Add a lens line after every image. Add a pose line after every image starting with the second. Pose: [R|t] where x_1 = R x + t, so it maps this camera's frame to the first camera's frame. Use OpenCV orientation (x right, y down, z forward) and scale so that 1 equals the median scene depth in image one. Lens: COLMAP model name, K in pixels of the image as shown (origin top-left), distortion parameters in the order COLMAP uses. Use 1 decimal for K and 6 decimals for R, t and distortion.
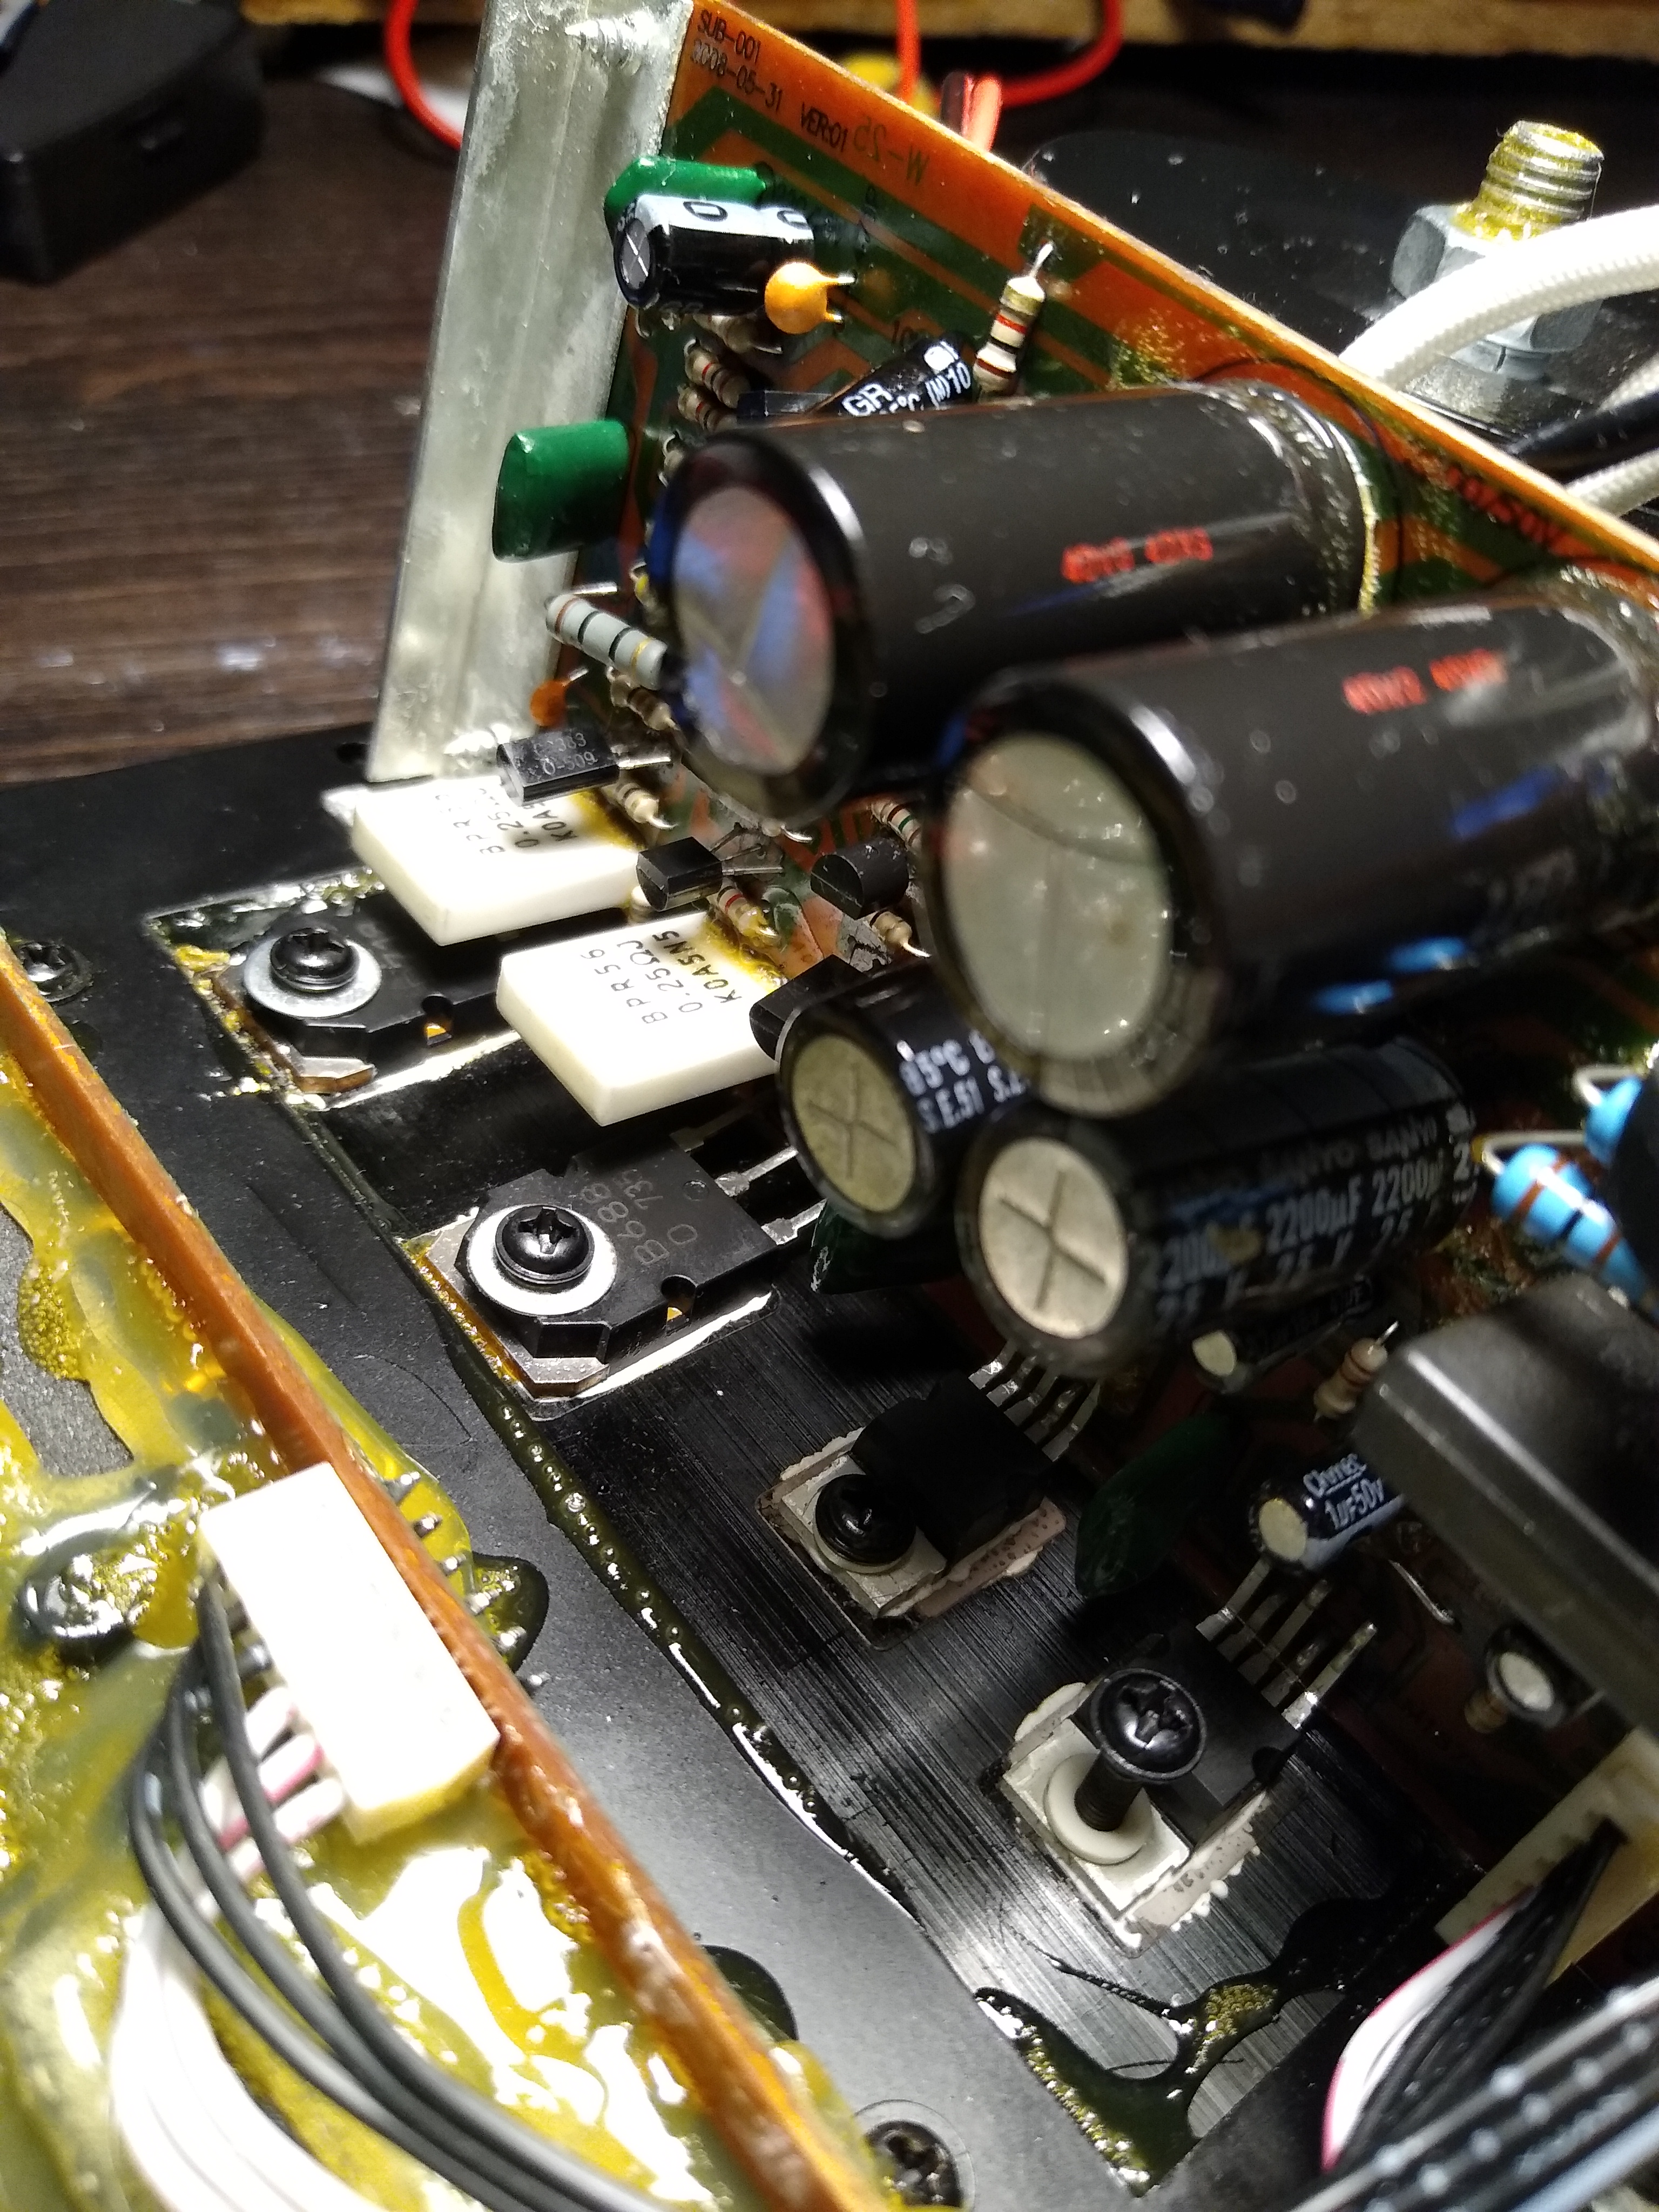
lens RADIAL K [[1611.6, 0, 829.5], [0, 1611.6, 1106.0], [0, 0, 1]] dist [-0.000161, -0.001671]
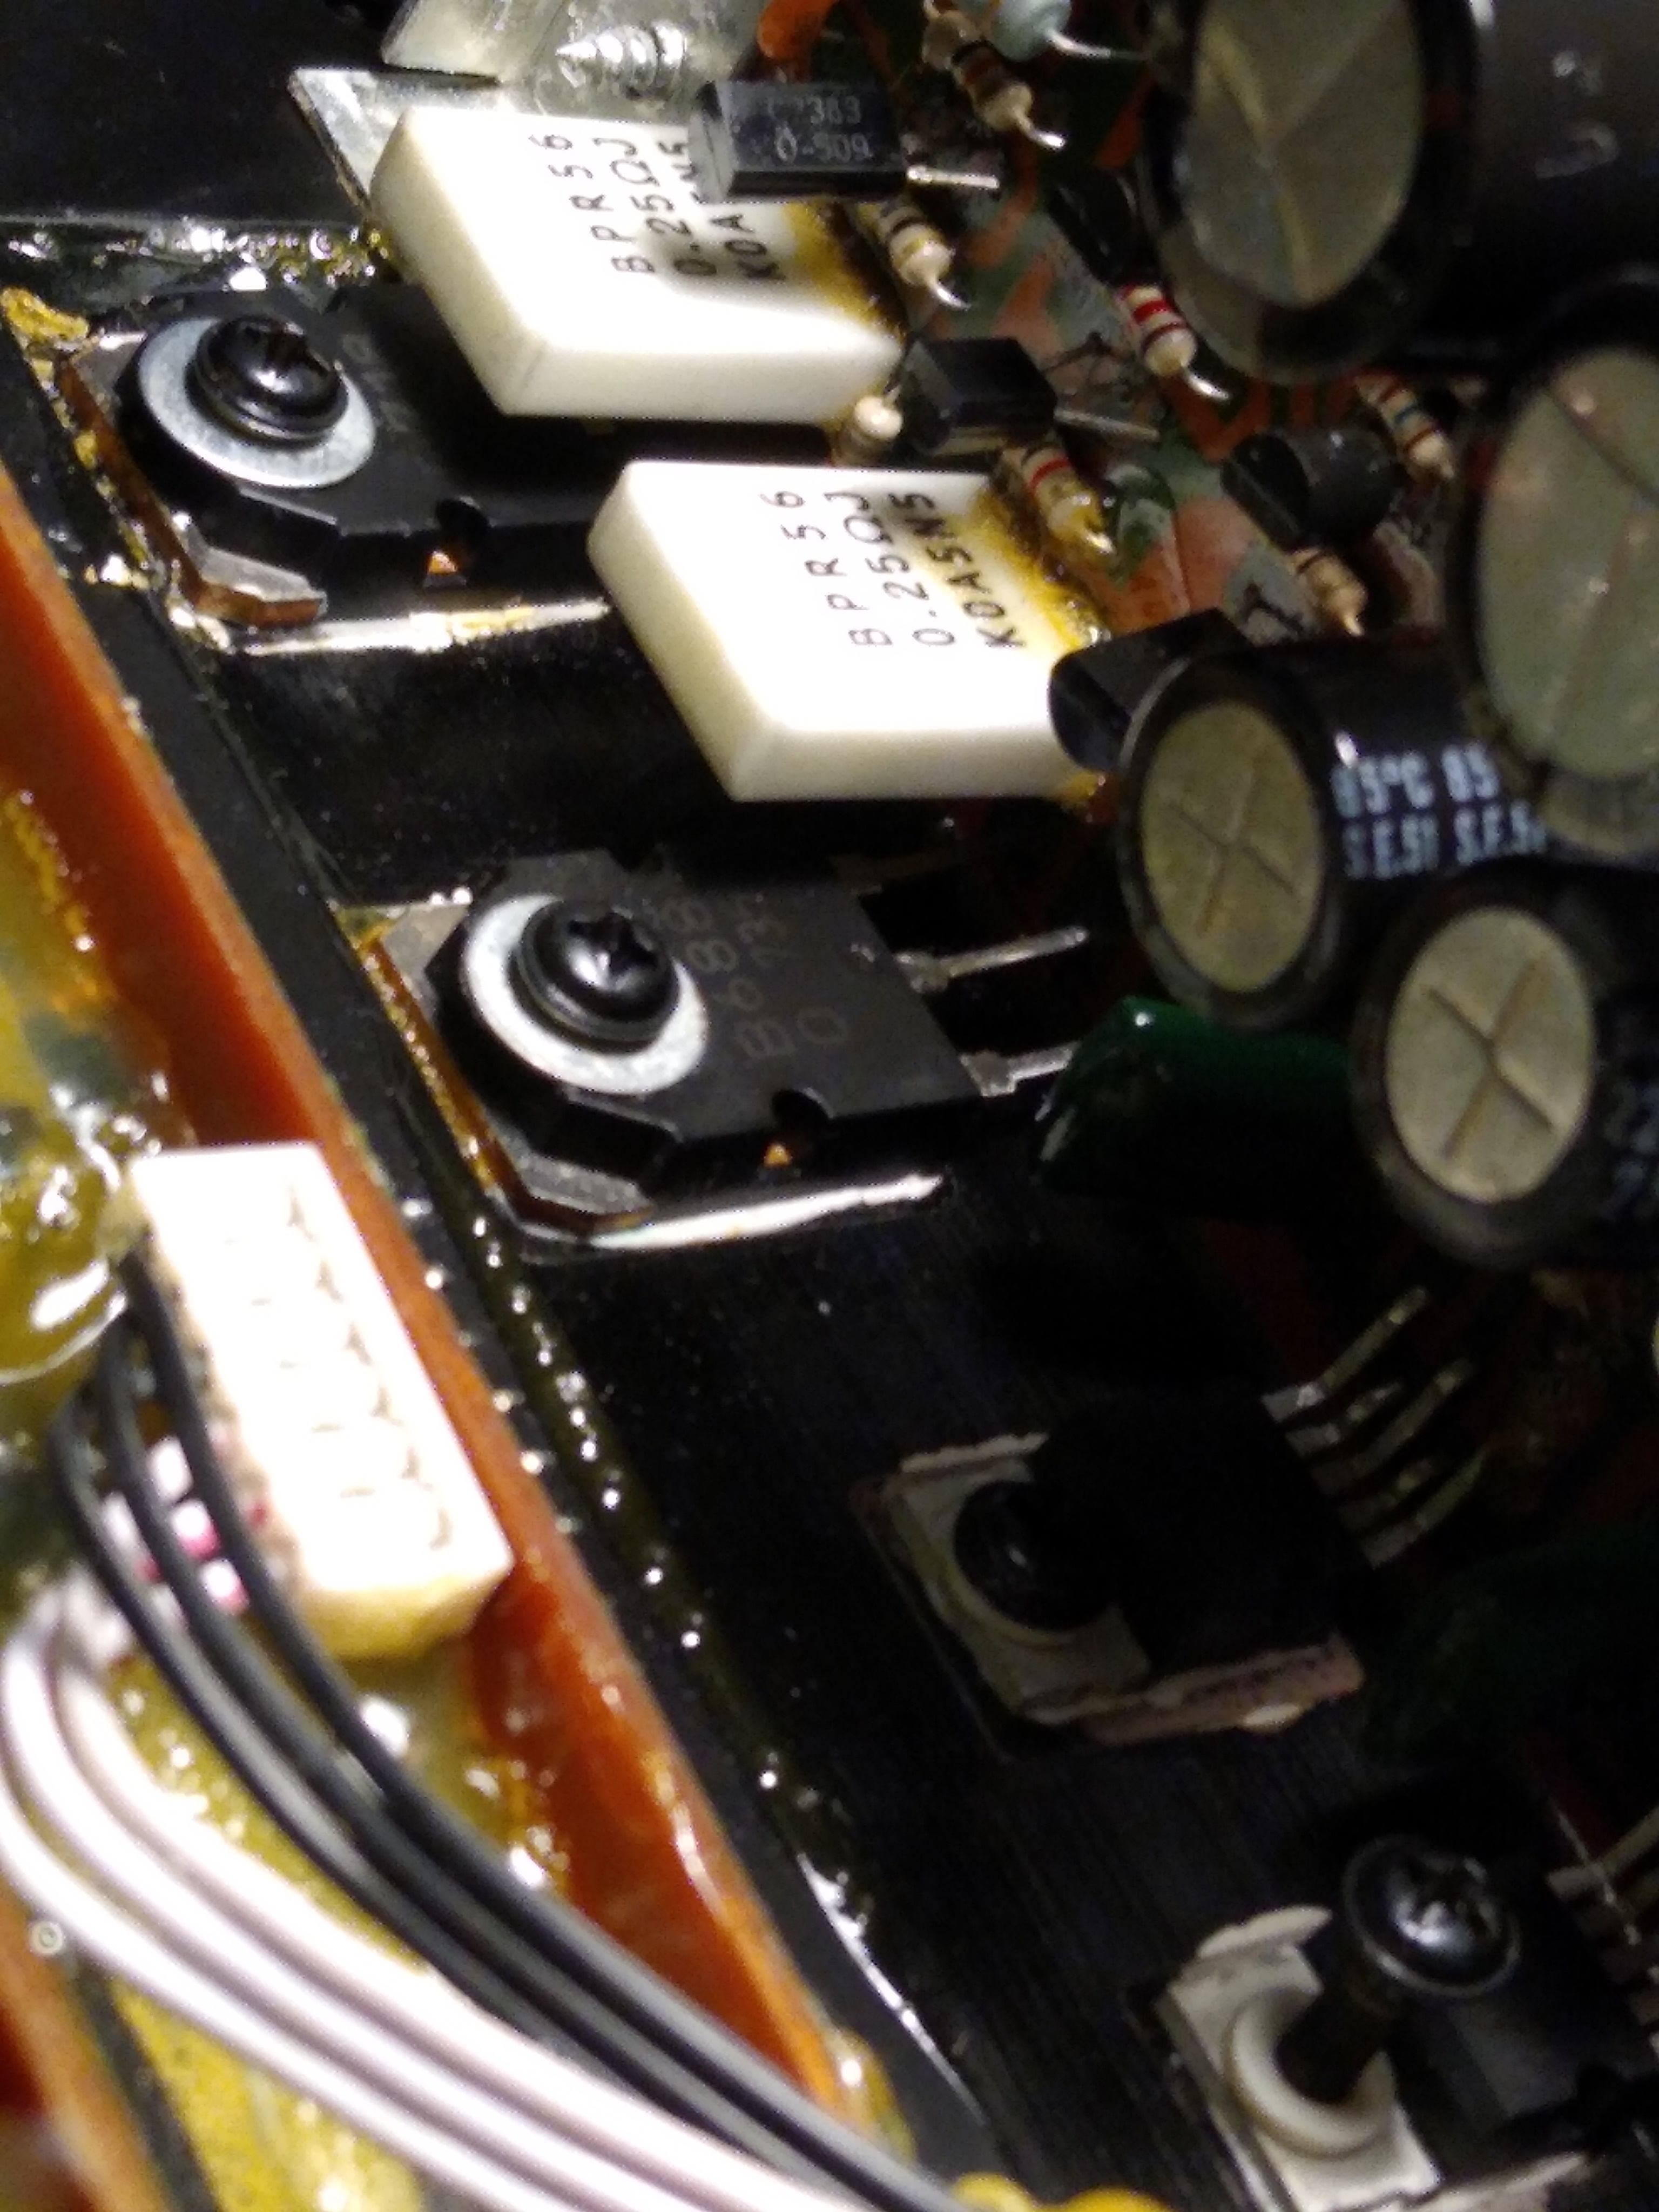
lens RADIAL K [[4652.7, 0, 829.5], [0, 4652.7, 1106.0], [0, 0, 1]] dist [-0.004021, 0.250845]
pose [[0.966844, 0.255301, -0.005857, -0.072150], [-0.255322, 0.966852, -0.002991, 0.109961], [0.004900, 0.004387, 0.999978, -0.602320]]
